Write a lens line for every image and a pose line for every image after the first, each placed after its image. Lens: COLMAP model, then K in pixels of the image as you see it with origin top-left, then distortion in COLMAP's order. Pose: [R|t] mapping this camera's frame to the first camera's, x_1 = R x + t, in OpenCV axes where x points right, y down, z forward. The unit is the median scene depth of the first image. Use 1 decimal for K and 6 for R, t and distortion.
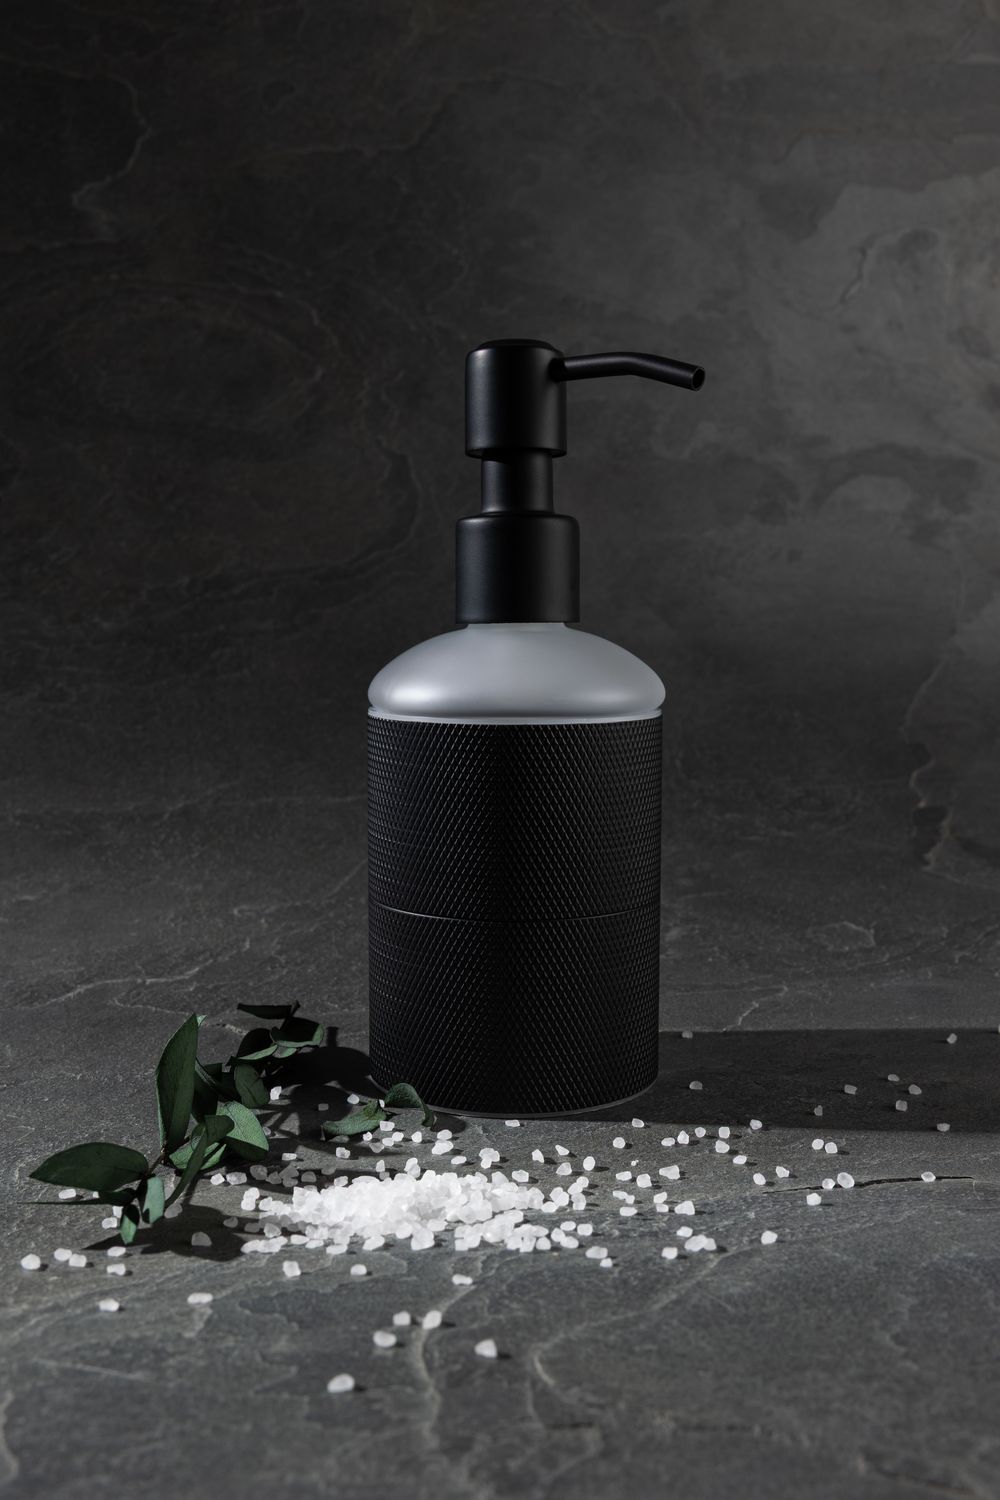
lens RADIAL K [[1587.8, 0, 501.6], [0, 1587.8, 739.8], [0, 0, 1]] dist [0.017104, 0.002776]
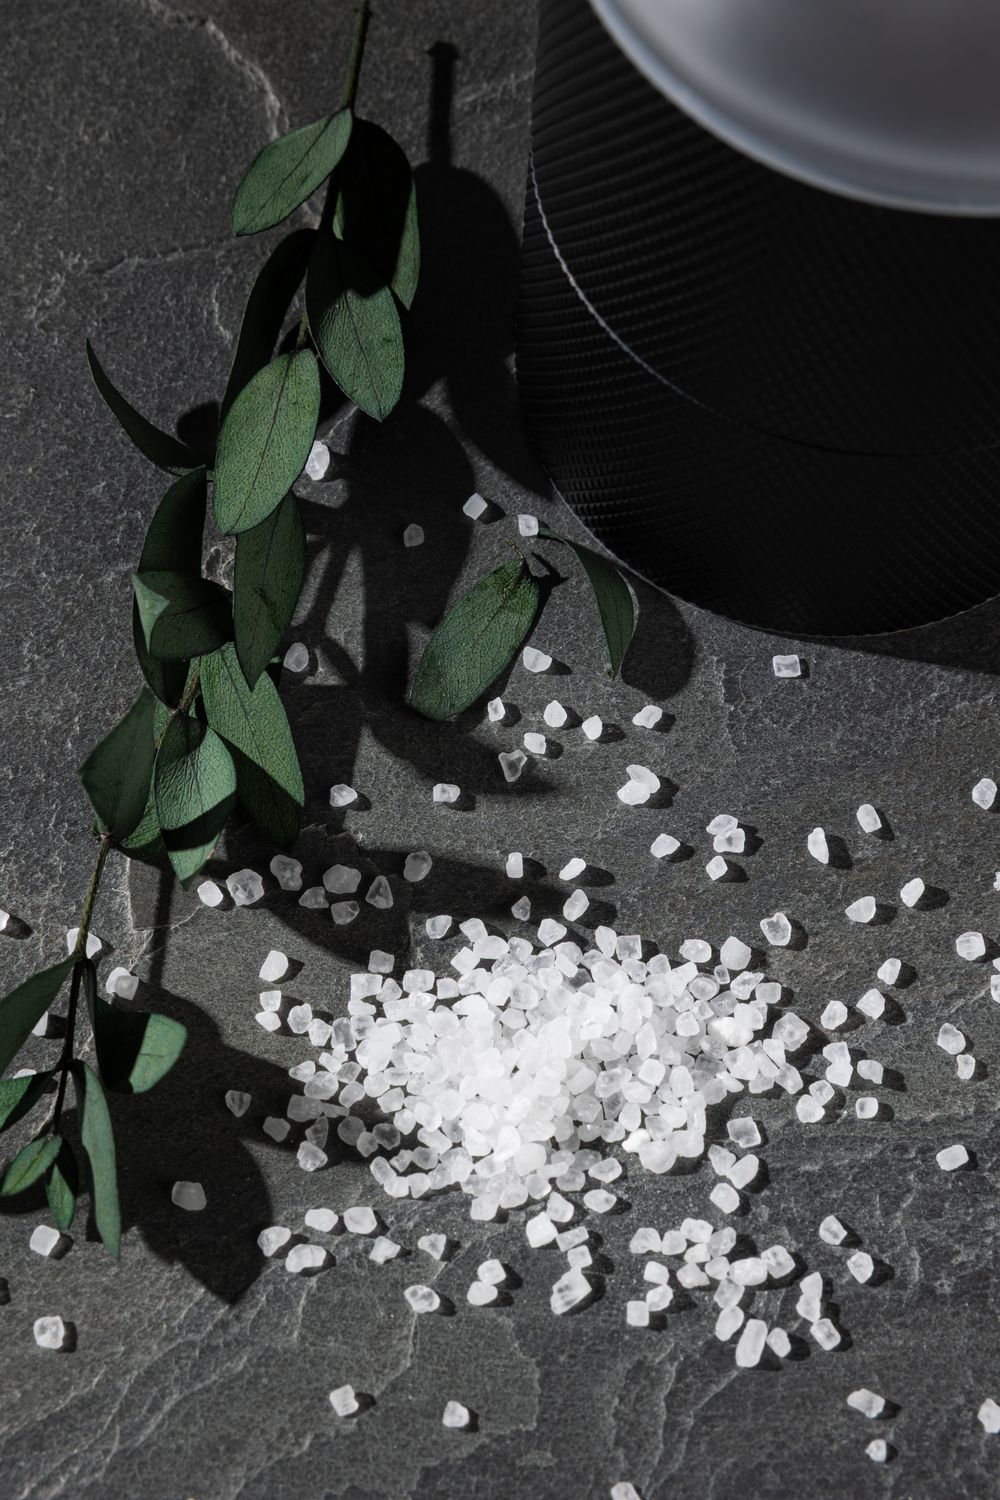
lens RADIAL K [[2905.2, 0, 485.4], [0, 2905.2, 754.2], [0, 0, 1]] dist [0.048883, -0.068816]
pose [[0.992478, 0.120607, -0.020986, -0.063439], [-0.035021, 0.443982, 0.895351, -0.549503], [0.117303, -0.887882, 0.444866, 0.545577]]
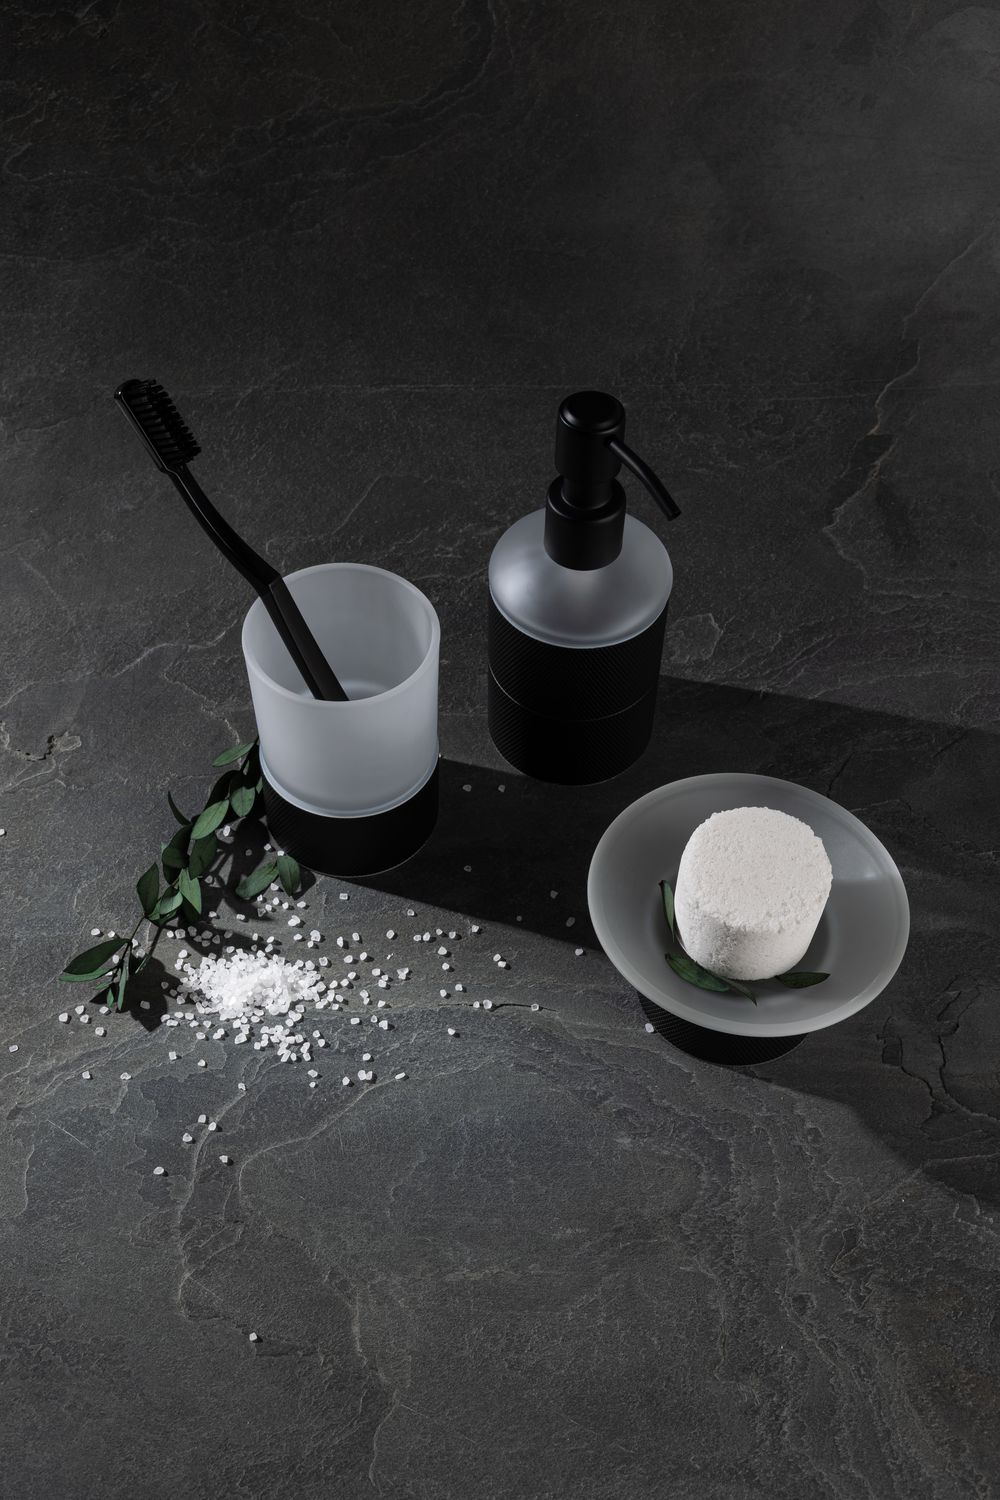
lens RADIAL K [[1697.2, 0, 500.0], [0, 1697.2, 750.0], [0, 0, 1]] dist [-0.005026, 0.002574]
pose [[0.969075, 0.202781, -0.140617, 0.401353], [-0.044881, 0.705172, 0.707614, -1.199440], [0.242650, -0.679420, 0.692466, -0.157725]]
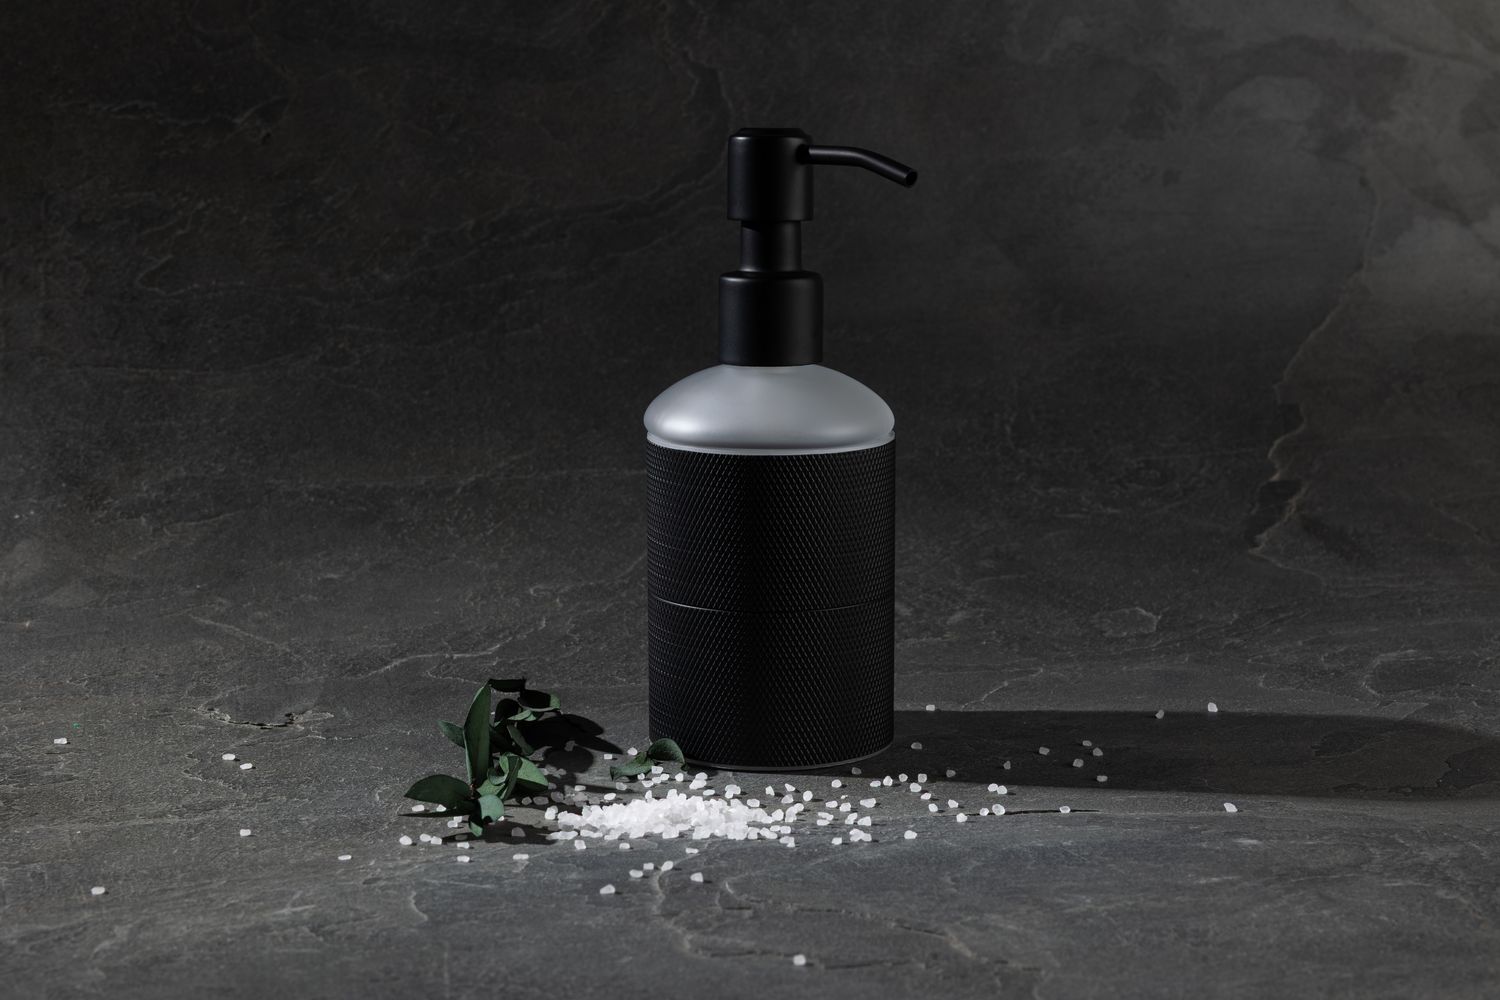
lens RADIAL K [[2922.1, 0, 759.6], [0, 2922.1, 478.9], [0, 0, 1]] dist [0.038073, -0.010305]
pose [[0.996960, 0.007049, -0.077590, 0.181987], [-0.000630, 0.996595, 0.082447, -0.173880], [0.077907, -0.082147, 0.993570, -1.243749]]
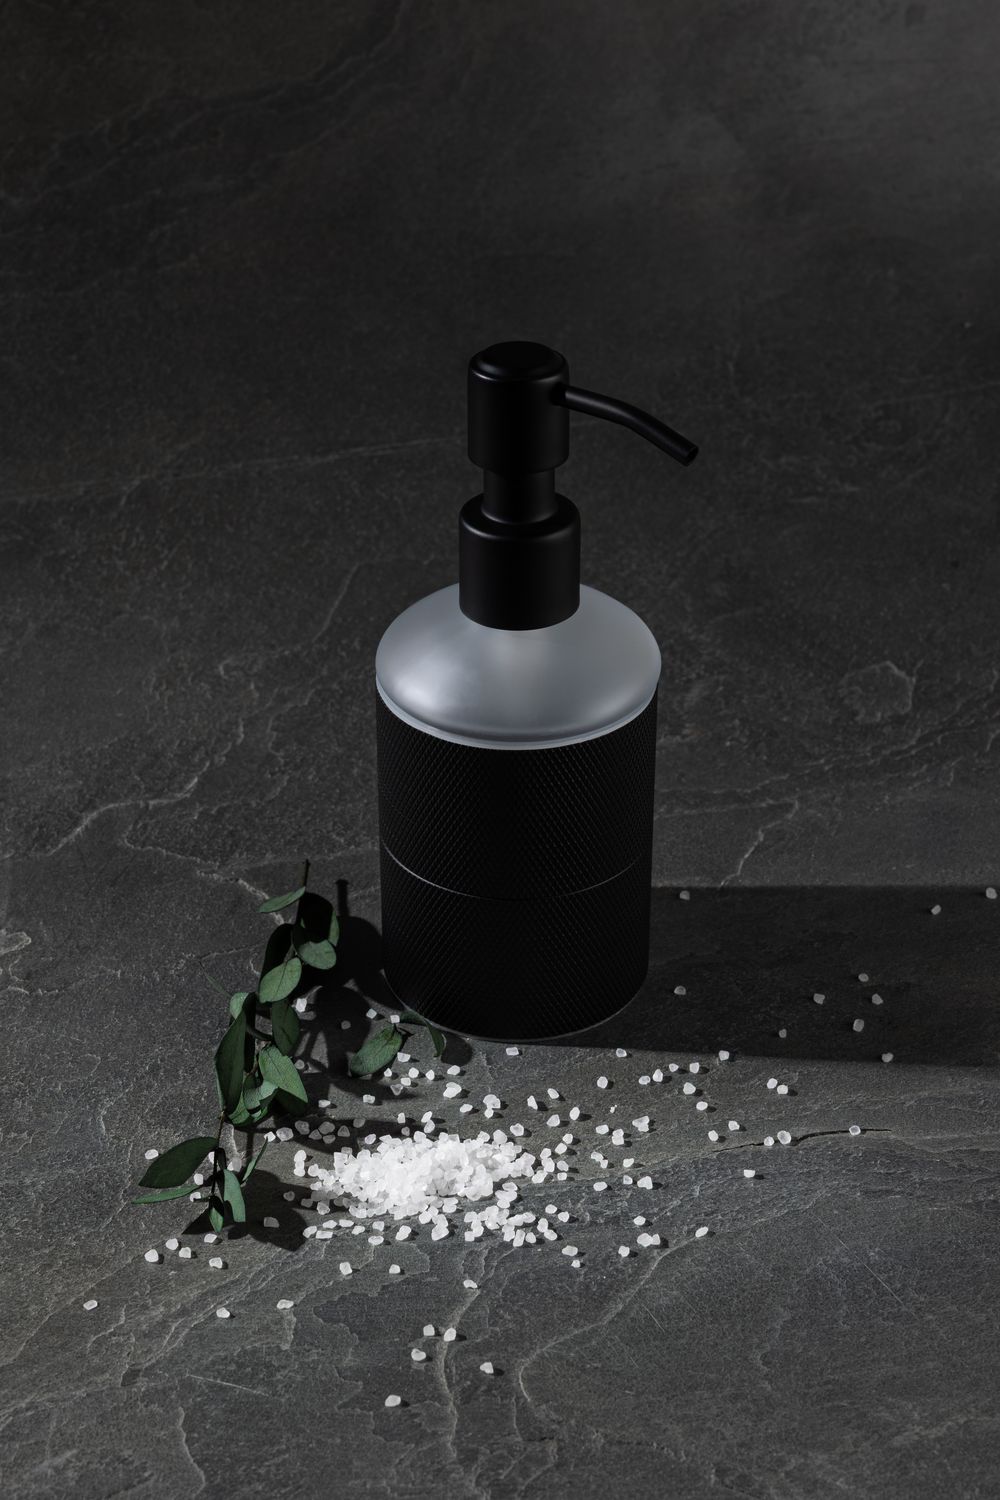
lens RADIAL K [[2922.1, 0, 499.2], [0, 2922.1, 745.4], [0, 0, 1]] dist [0.038073, -0.010305]
pose [[0.999927, 0.005289, -0.010904, 0.018655], [0.000186, 0.892947, 0.450162, -0.888284], [0.012118, -0.450130, 0.892881, -0.770766]]
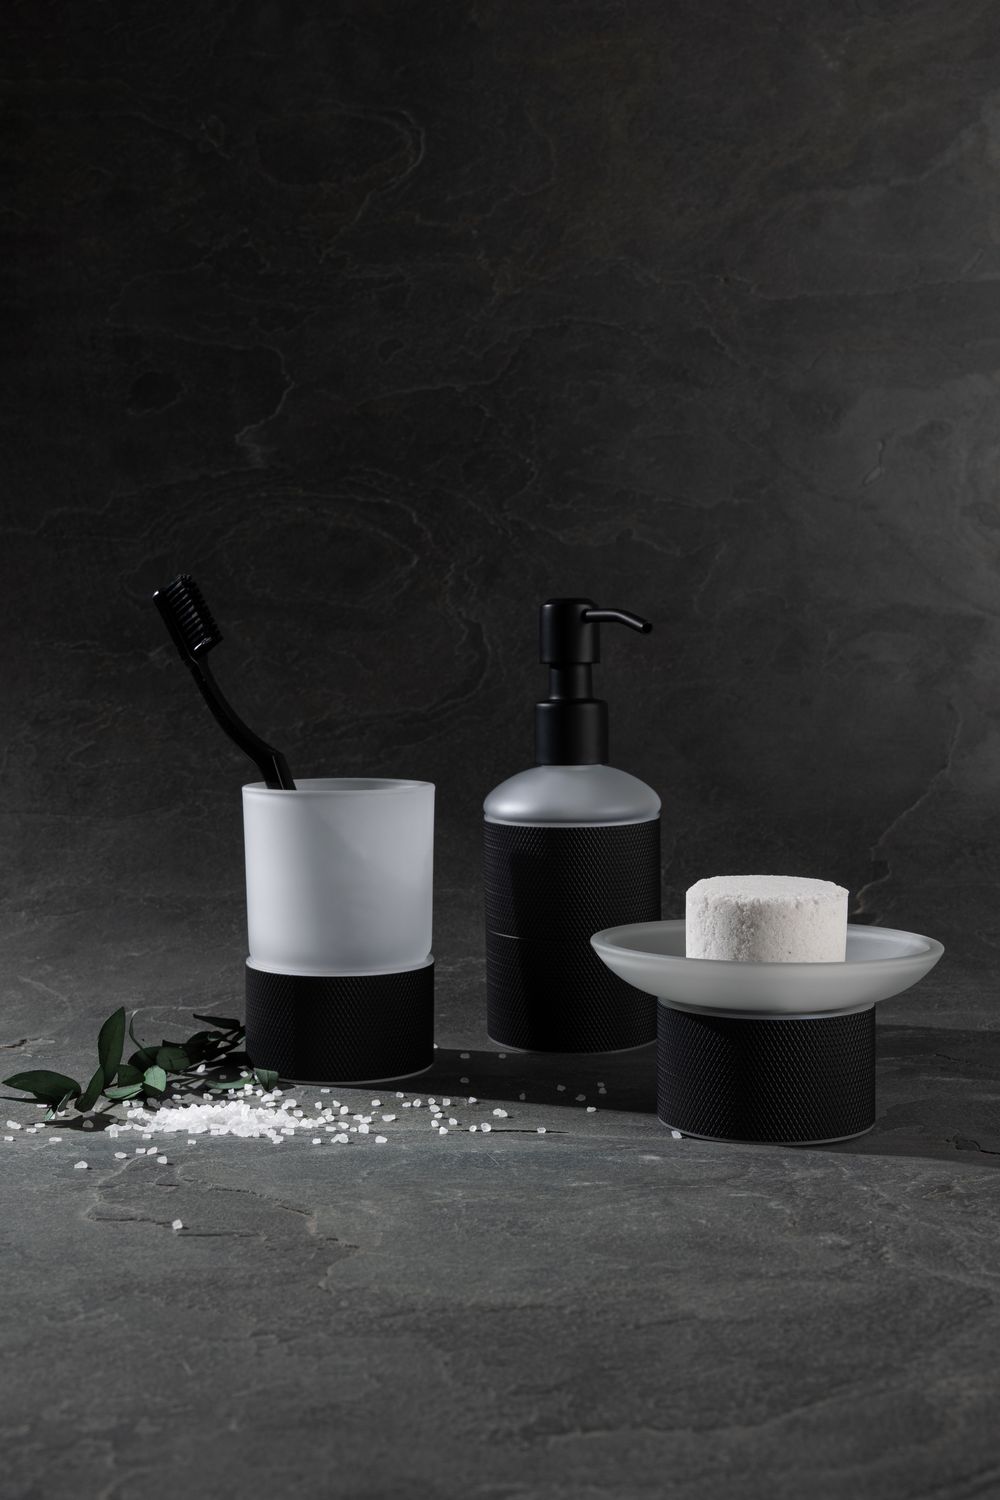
lens RADIAL K [[1719.4, 0, 502.7], [0, 1719.4, 741.7], [0, 0, 1]] dist [-0.003326, 0.013657]
pose [[0.969550, 0.004473, -0.244852, 0.583652], [-0.019828, 0.997984, -0.060282, -0.006833], [0.244089, 0.063301, 0.967685, -0.624212]]
